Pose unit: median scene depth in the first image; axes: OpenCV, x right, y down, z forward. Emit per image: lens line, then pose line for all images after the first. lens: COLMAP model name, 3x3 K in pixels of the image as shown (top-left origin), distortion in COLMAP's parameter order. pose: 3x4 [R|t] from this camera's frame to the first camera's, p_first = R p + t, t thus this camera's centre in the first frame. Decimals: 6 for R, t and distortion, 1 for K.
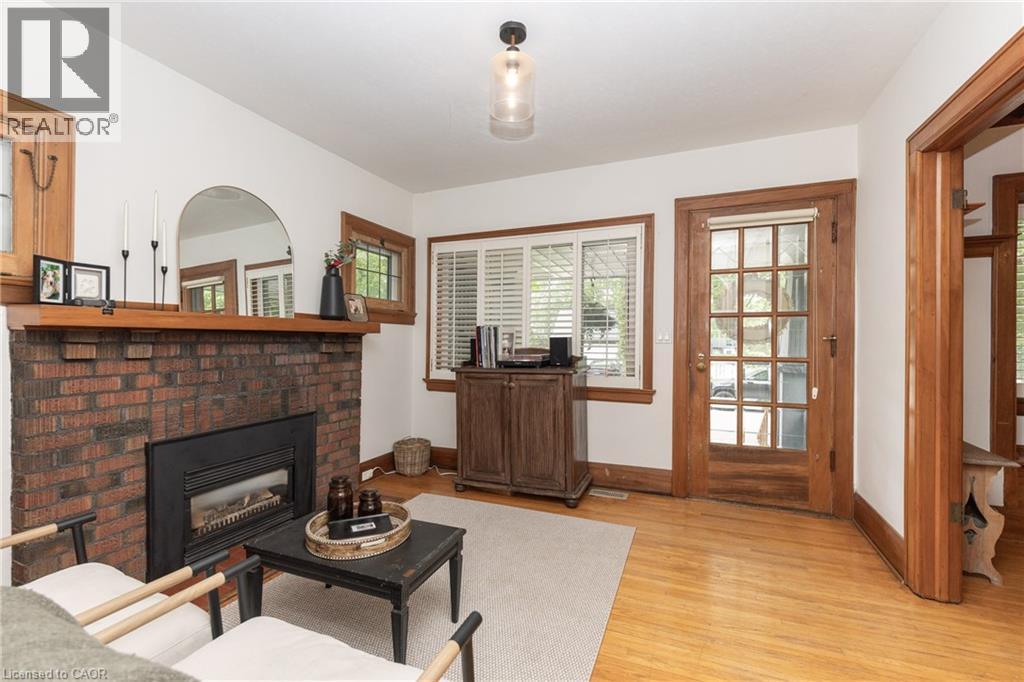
lens RADIAL K [[430.2, 0, 513.8], [0, 430.2, 341.5], [0, 0, 1]] dist [0.013032, 0.000295]
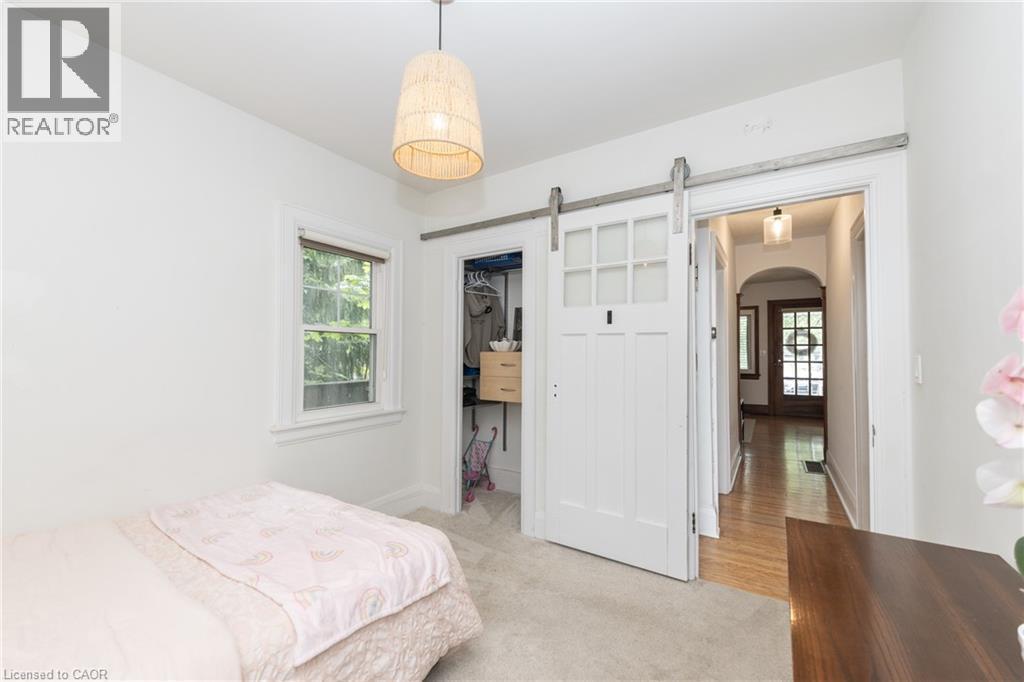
lens RADIAL K [[430.2, 0, 510.4], [0, 430.2, 342.7], [0, 0, 1]] dist [0.013032, 0.000295]
pose [[0.988422, -0.010008, -0.151399, -0.772558], [0.007180, 0.999790, -0.019208, -0.037138], [0.151560, 0.017899, 0.988286, -1.820627]]
